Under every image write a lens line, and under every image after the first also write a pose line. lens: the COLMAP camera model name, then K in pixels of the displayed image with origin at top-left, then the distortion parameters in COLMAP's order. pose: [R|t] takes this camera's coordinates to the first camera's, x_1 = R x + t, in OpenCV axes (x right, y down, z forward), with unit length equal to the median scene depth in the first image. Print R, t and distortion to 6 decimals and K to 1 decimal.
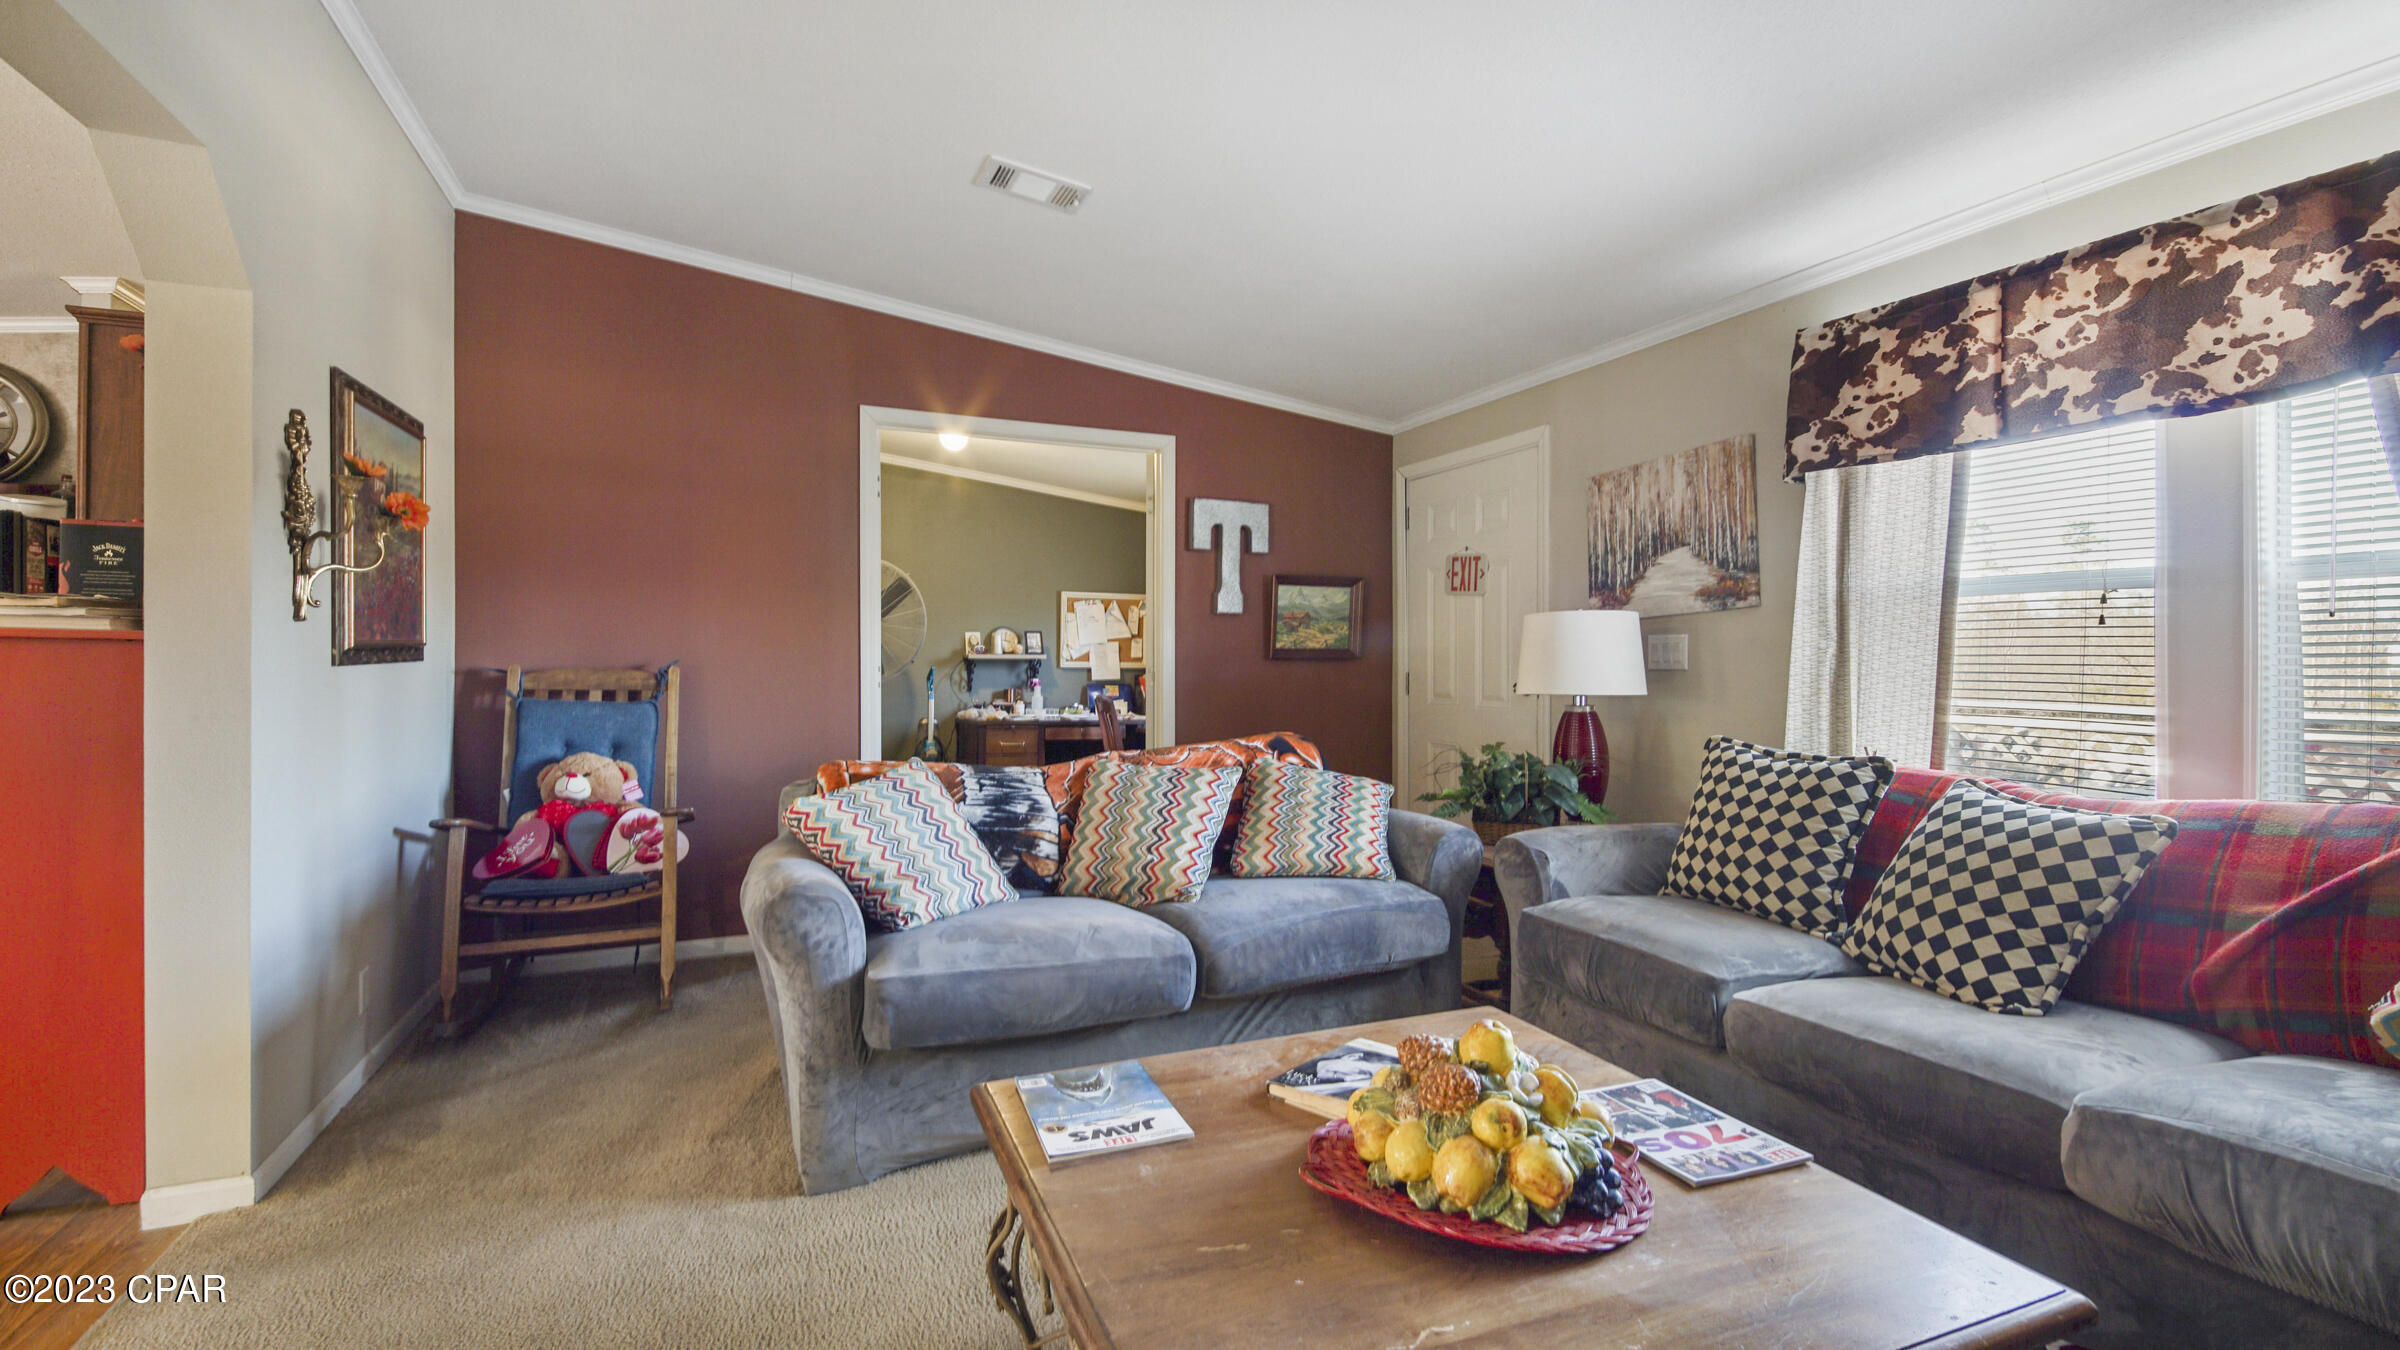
lens RADIAL K [[1034.1, 0, 1200.0], [0, 1034.1, 675.0], [0, 0, 1]] dist [0.001311, -0.009929]
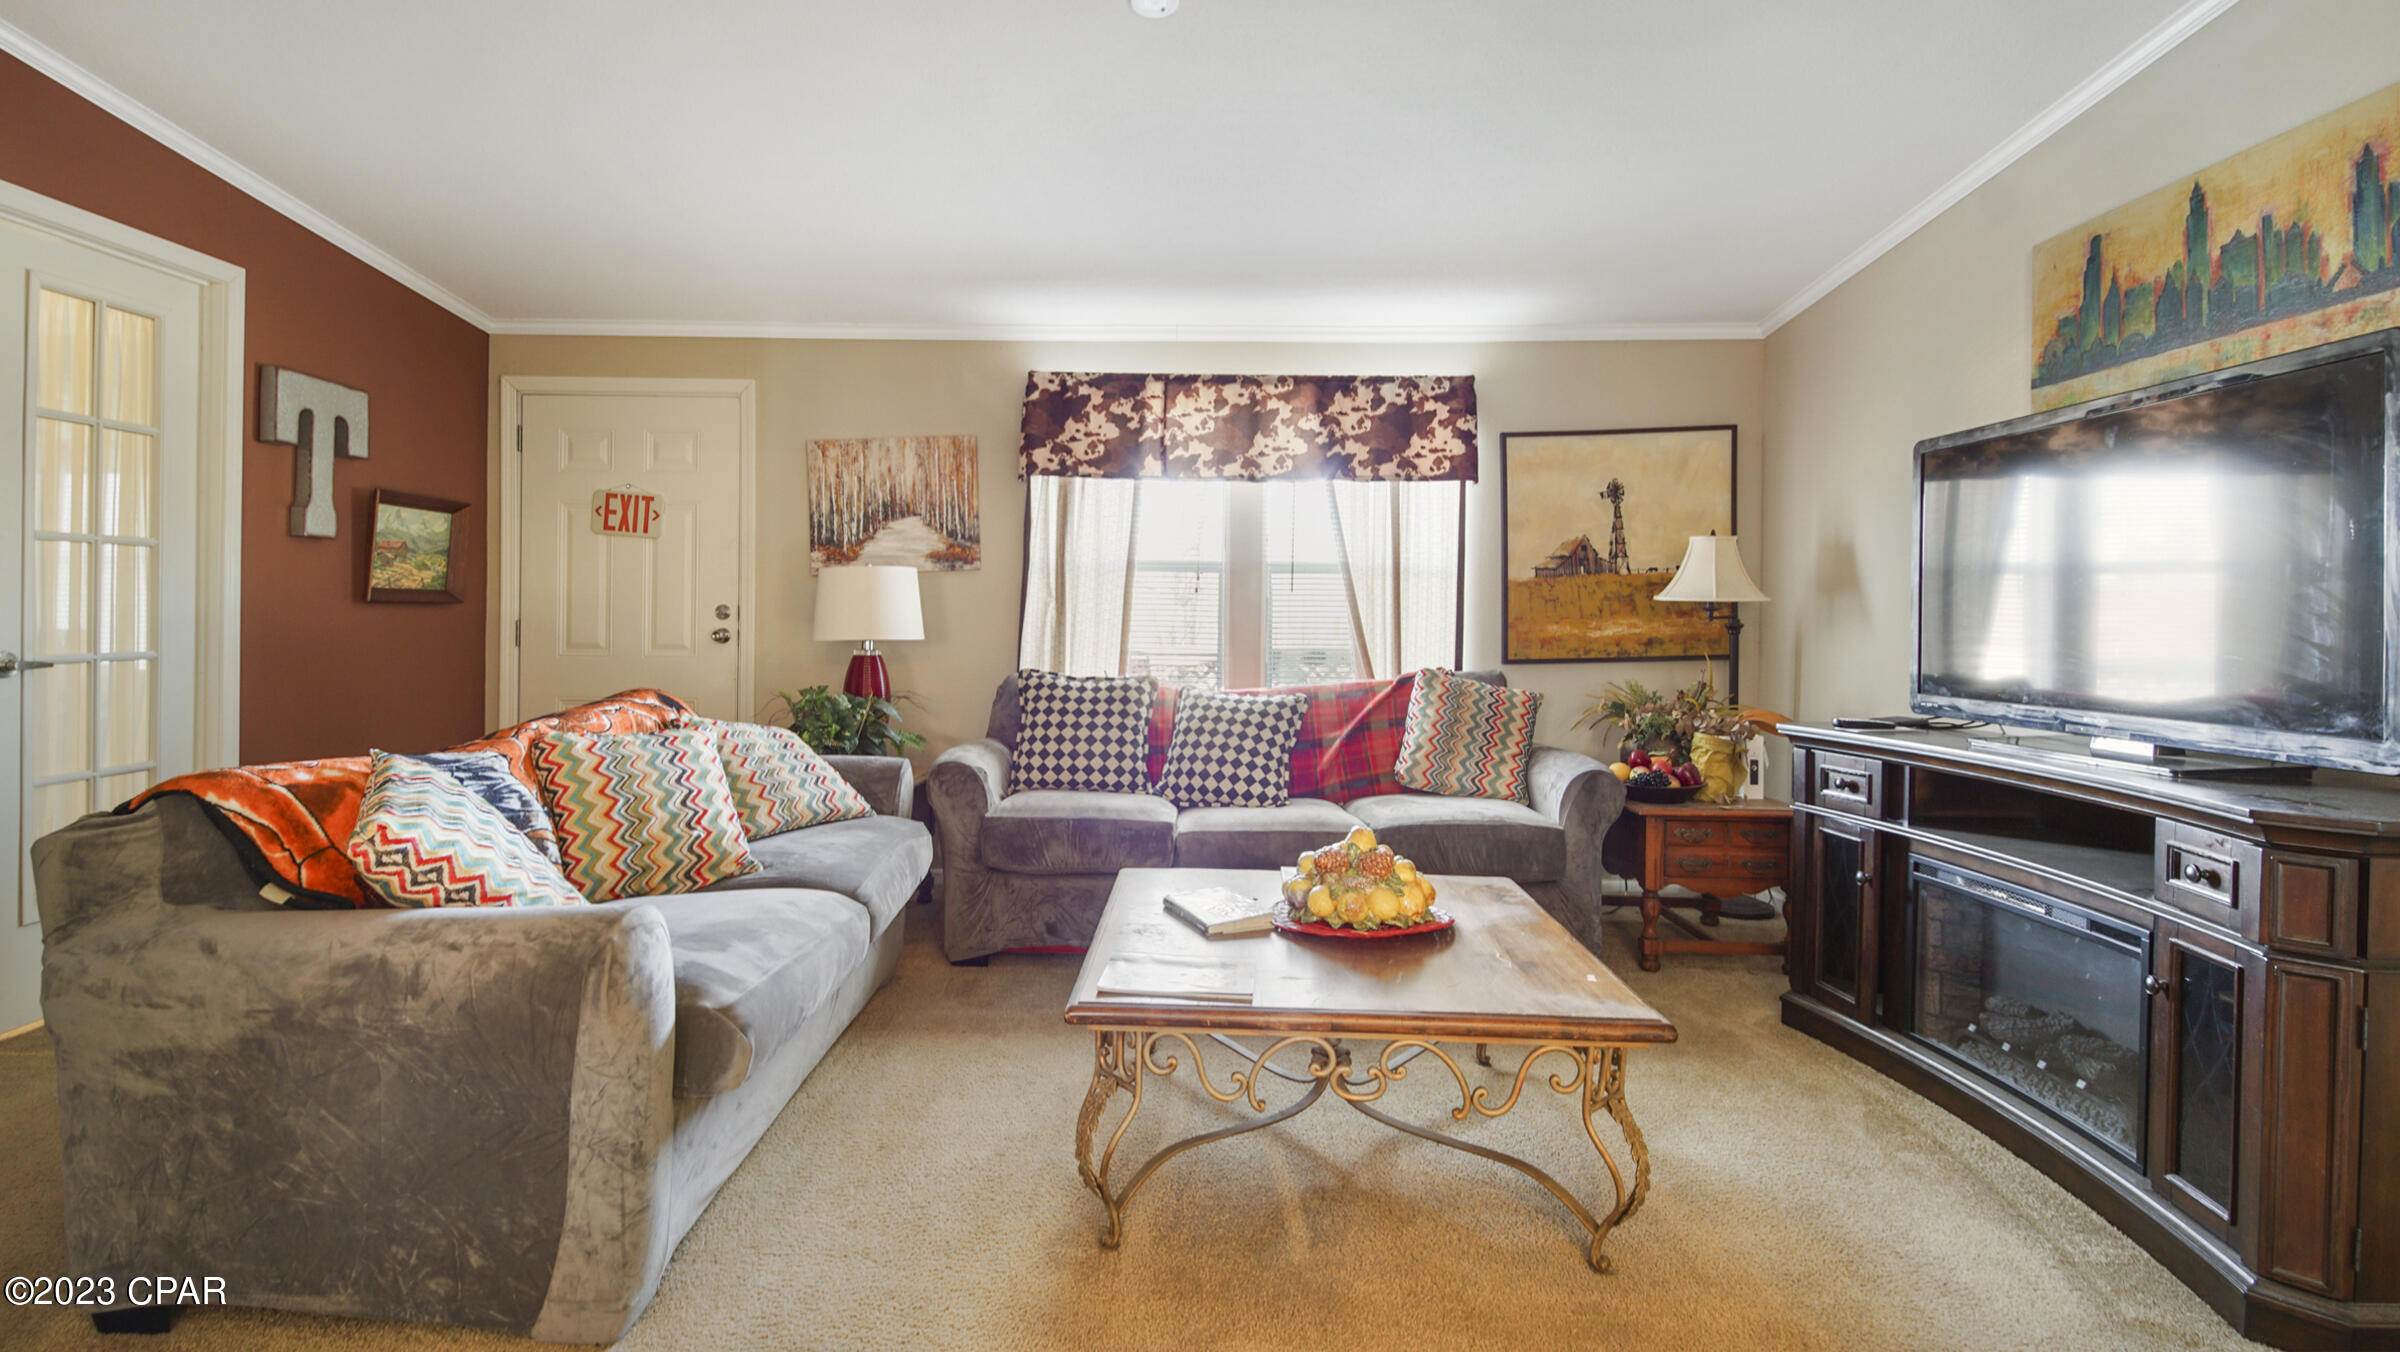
lens RADIAL K [[1067.5, 0, 1182.7], [0, 1067.5, 623.4], [0, 0, 1]] dist [0.036101, -0.000002]
pose [[0.414635, -0.003281, 0.909982, -0.656930], [0.001662, 0.999995, 0.002848, -0.002058], [-0.909986, 0.000332, 0.414639, 0.238026]]
